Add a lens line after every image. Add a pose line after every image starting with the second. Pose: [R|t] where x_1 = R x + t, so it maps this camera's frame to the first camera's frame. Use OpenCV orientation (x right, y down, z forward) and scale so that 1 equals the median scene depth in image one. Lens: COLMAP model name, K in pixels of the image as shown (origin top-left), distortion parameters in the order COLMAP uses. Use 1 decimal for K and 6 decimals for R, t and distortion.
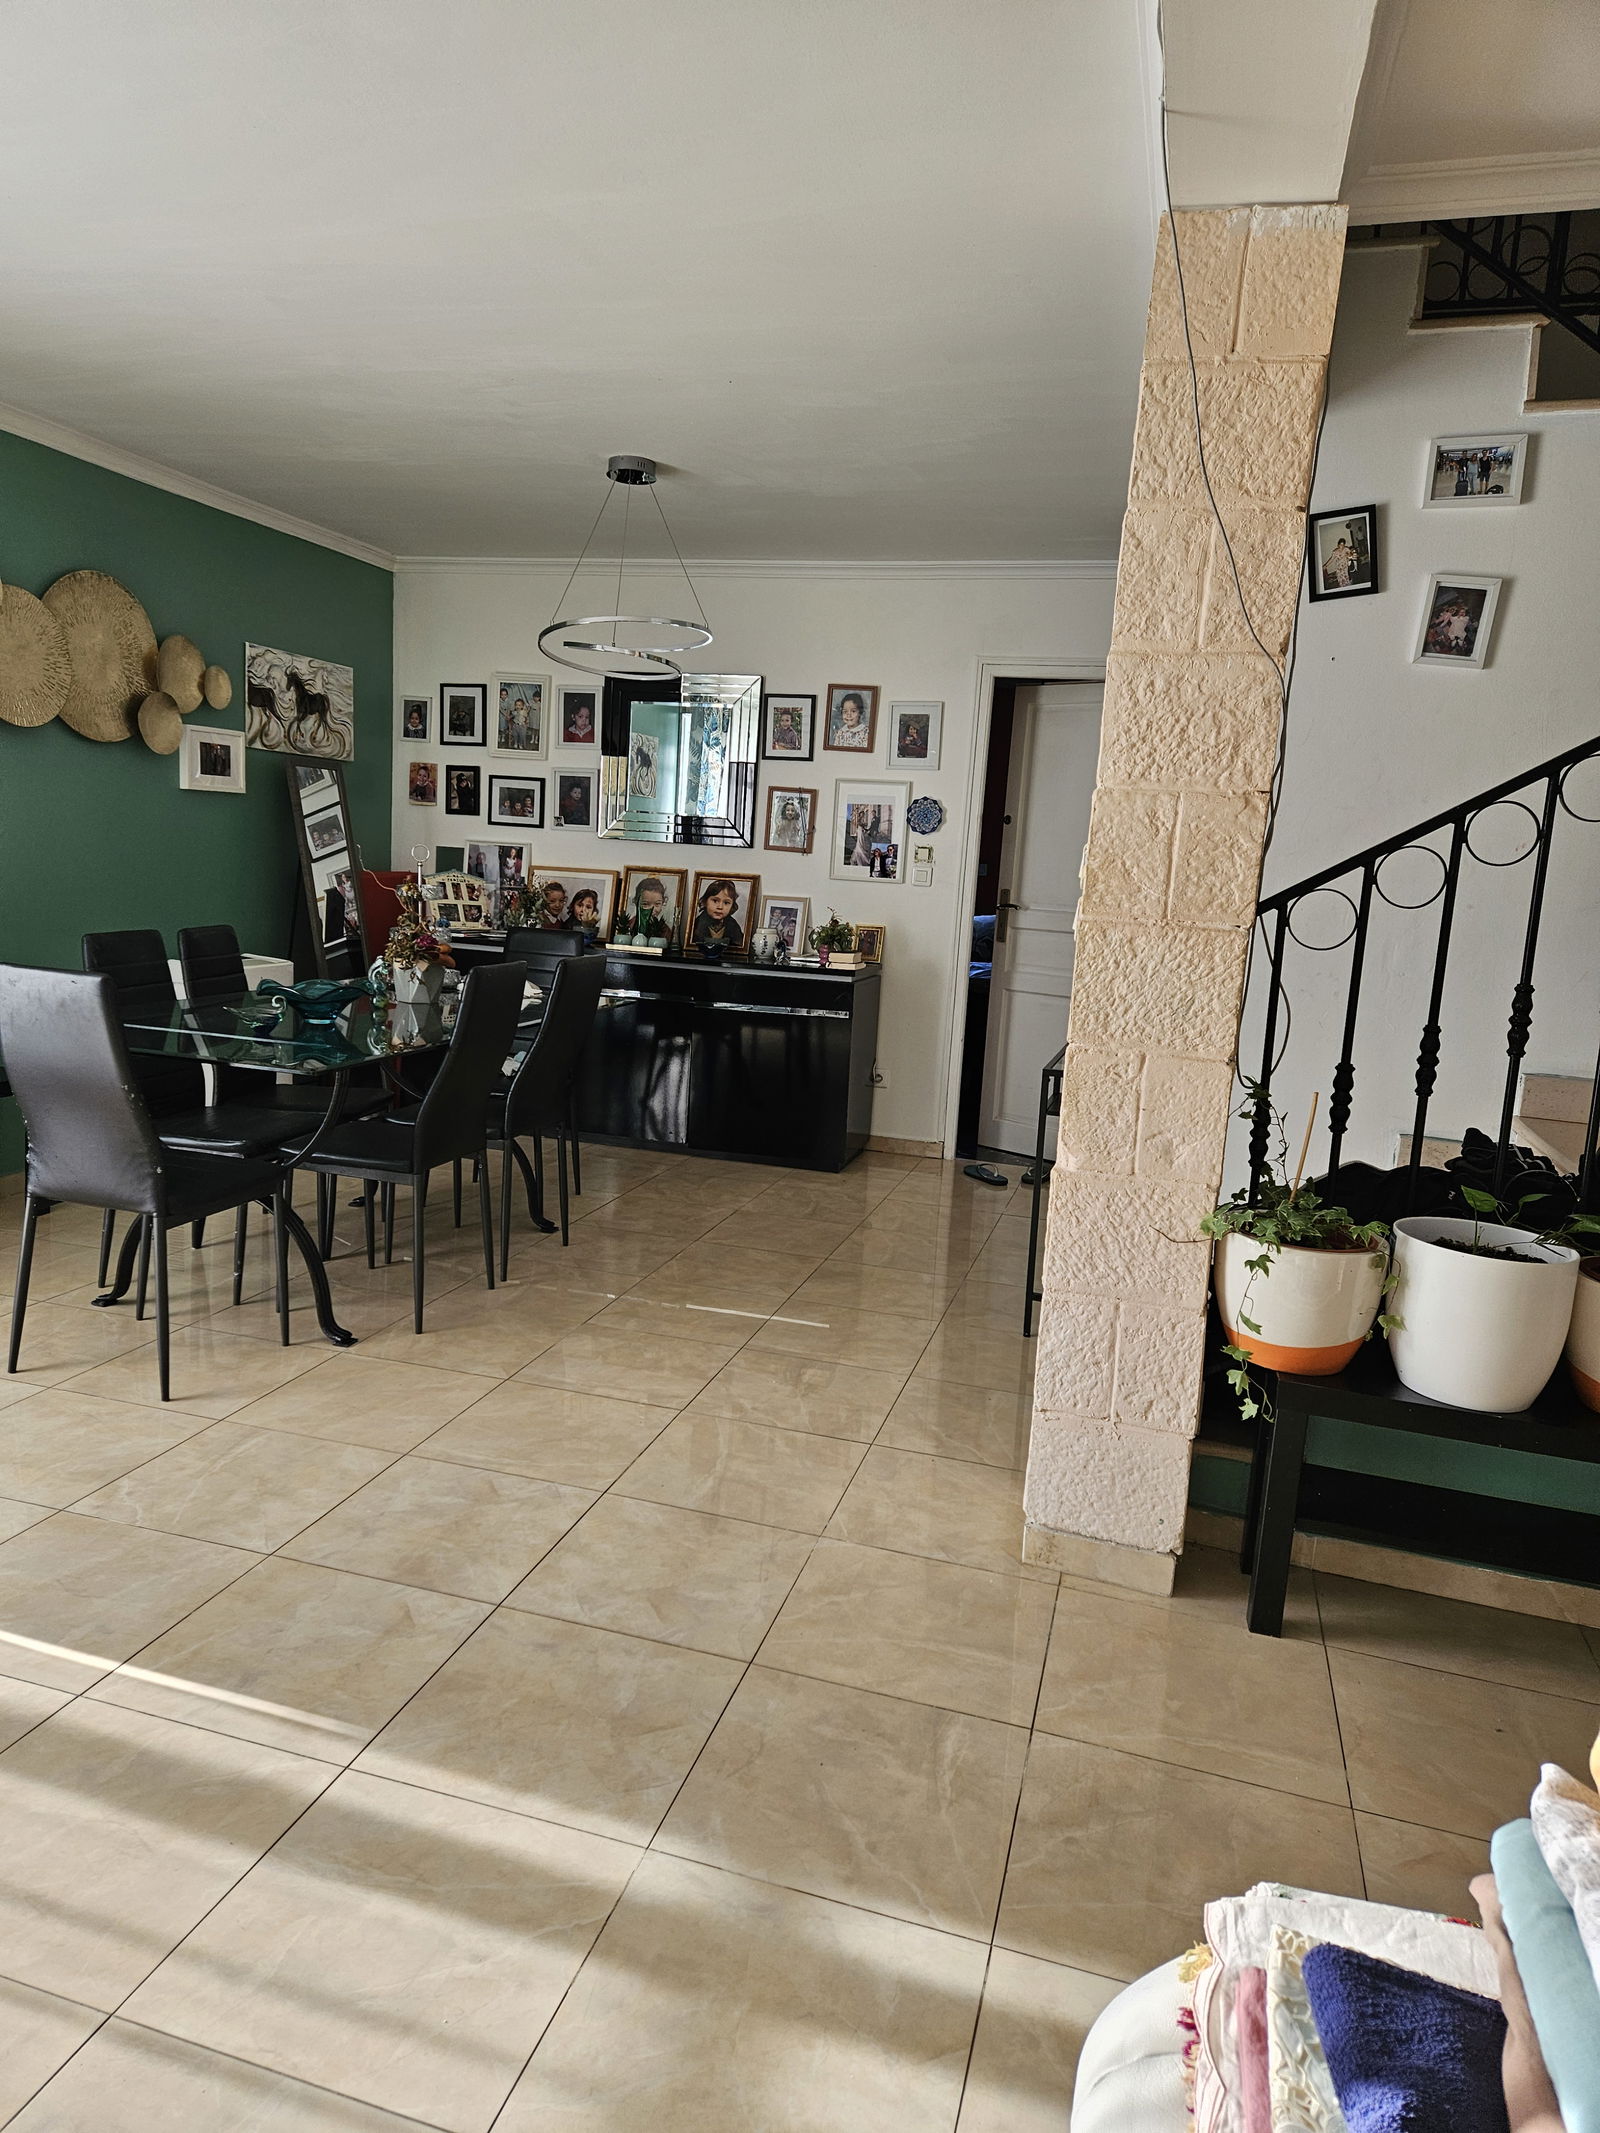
lens RADIAL K [[1423.0, 0, 793.5], [0, 1423.0, 1039.7], [0, 0, 1]] dist [0.089831, -0.077336]
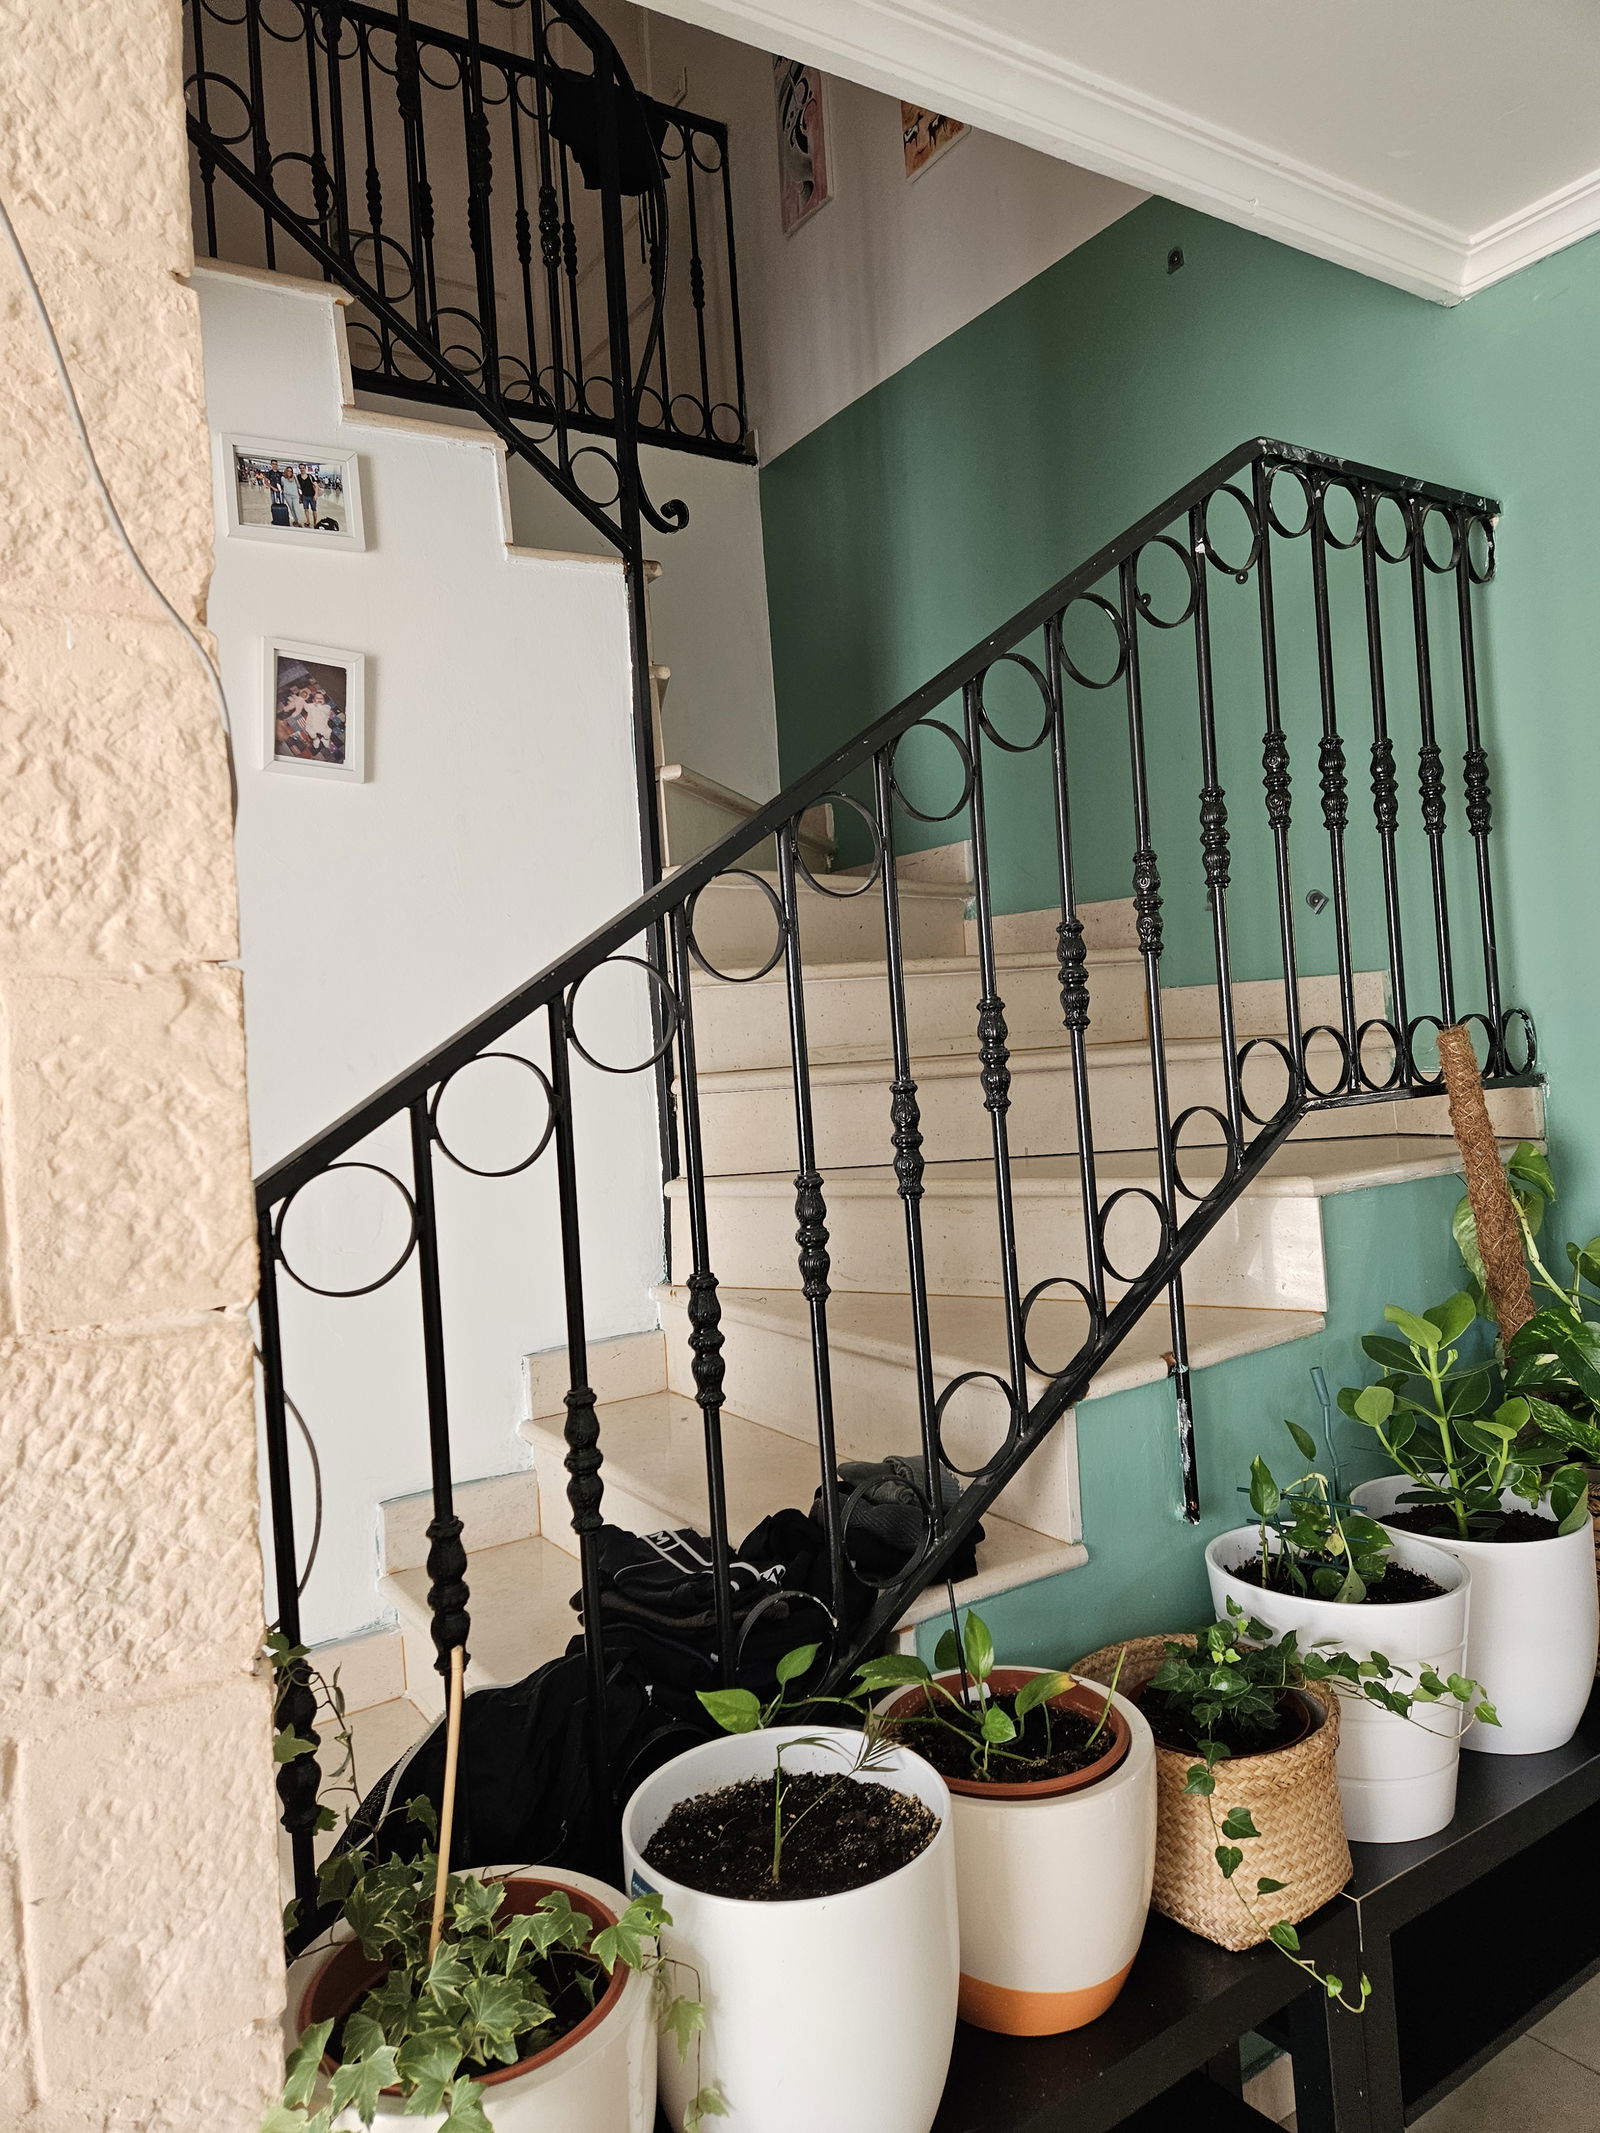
lens RADIAL K [[1423.0, 0, 793.5], [0, 1423.0, 1039.7], [0, 0, 1]] dist [0.089831, -0.077336]
pose [[0.647441, -0.105112, 0.754832, 0.123009], [0.203959, 0.978213, -0.038723, -0.101072], [-0.734317, 0.179026, 0.654774, 0.610434]]
